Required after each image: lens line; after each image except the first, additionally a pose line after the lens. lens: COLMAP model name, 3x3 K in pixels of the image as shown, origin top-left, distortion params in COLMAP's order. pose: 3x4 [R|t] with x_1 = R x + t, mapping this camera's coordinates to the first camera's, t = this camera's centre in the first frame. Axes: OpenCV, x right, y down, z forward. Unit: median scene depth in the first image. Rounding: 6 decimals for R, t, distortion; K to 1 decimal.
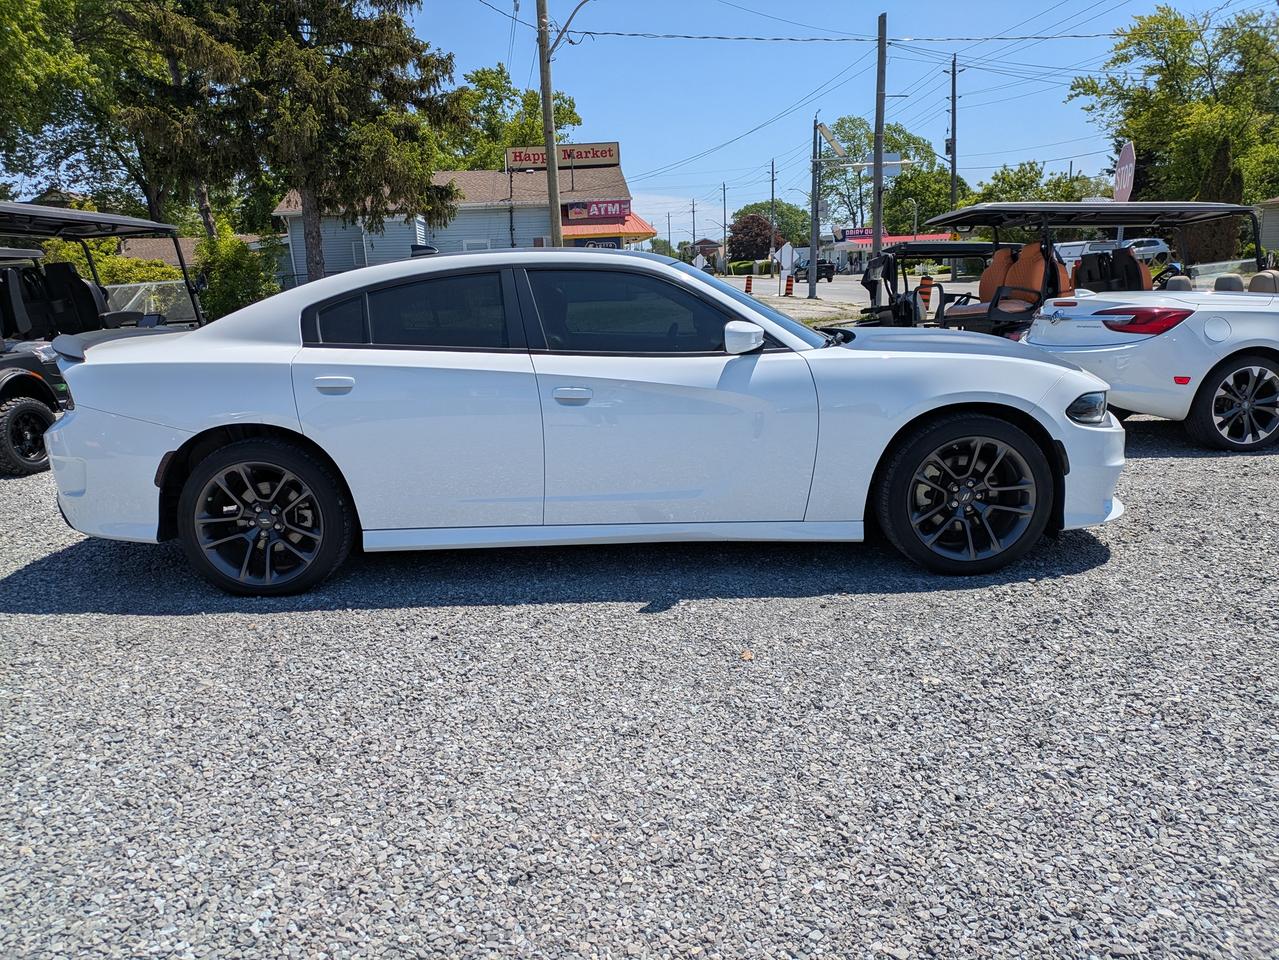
lens RADIAL K [[952.0, 0, 608.6], [0, 952.0, 478.4], [0, 0, 1]] dist [0.037577, -0.025265]
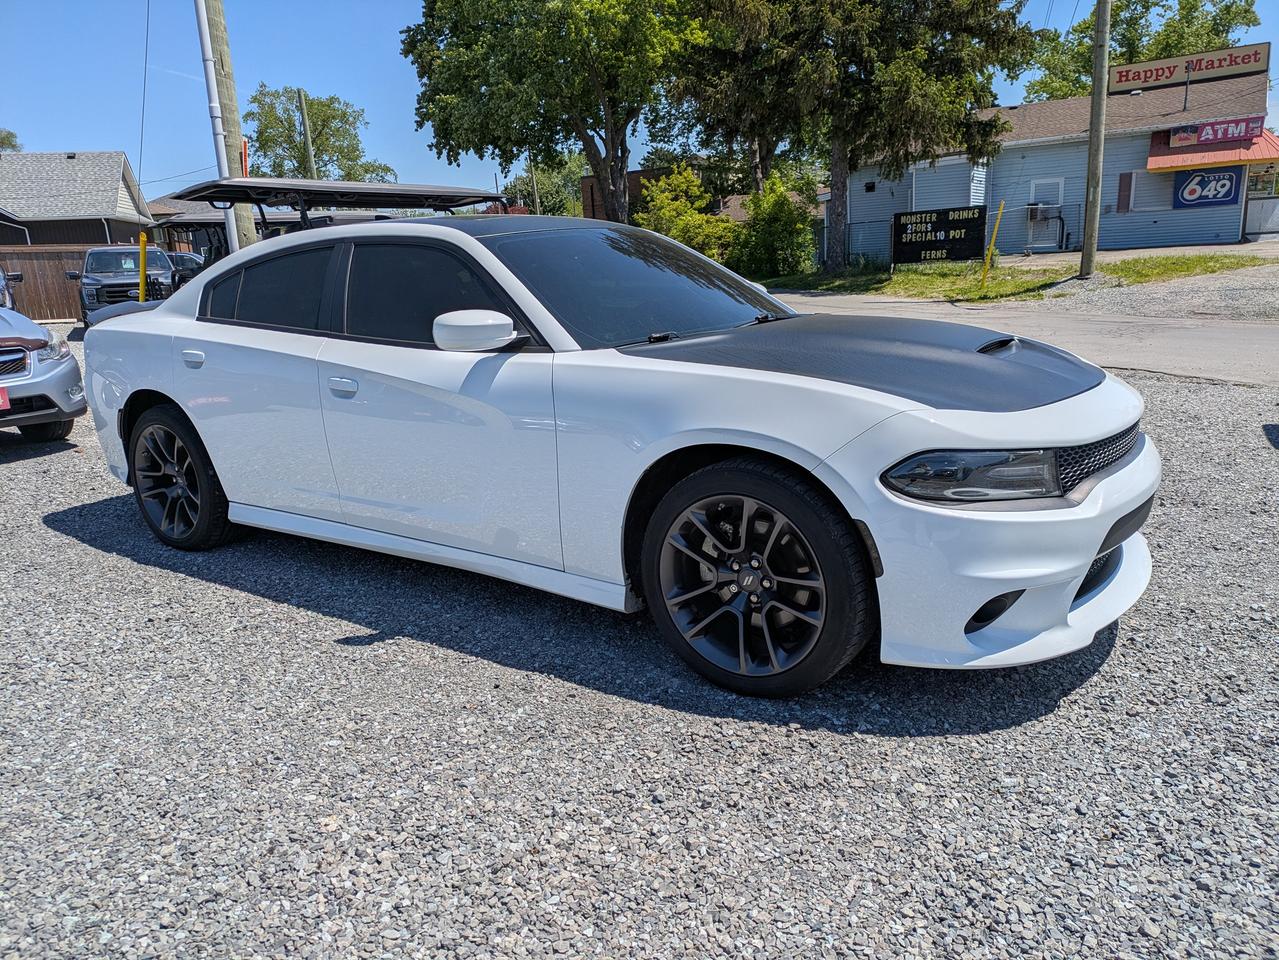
lens RADIAL K [[952.0, 0, 647.8], [0, 952.0, 474.9], [0, 0, 1]] dist [0.037577, -0.025265]
pose [[0.809246, 0.127645, -0.573435, 0.719959], [-0.098620, 0.991775, 0.081592, -0.106561], [0.579133, -0.009476, 0.815178, 0.426812]]
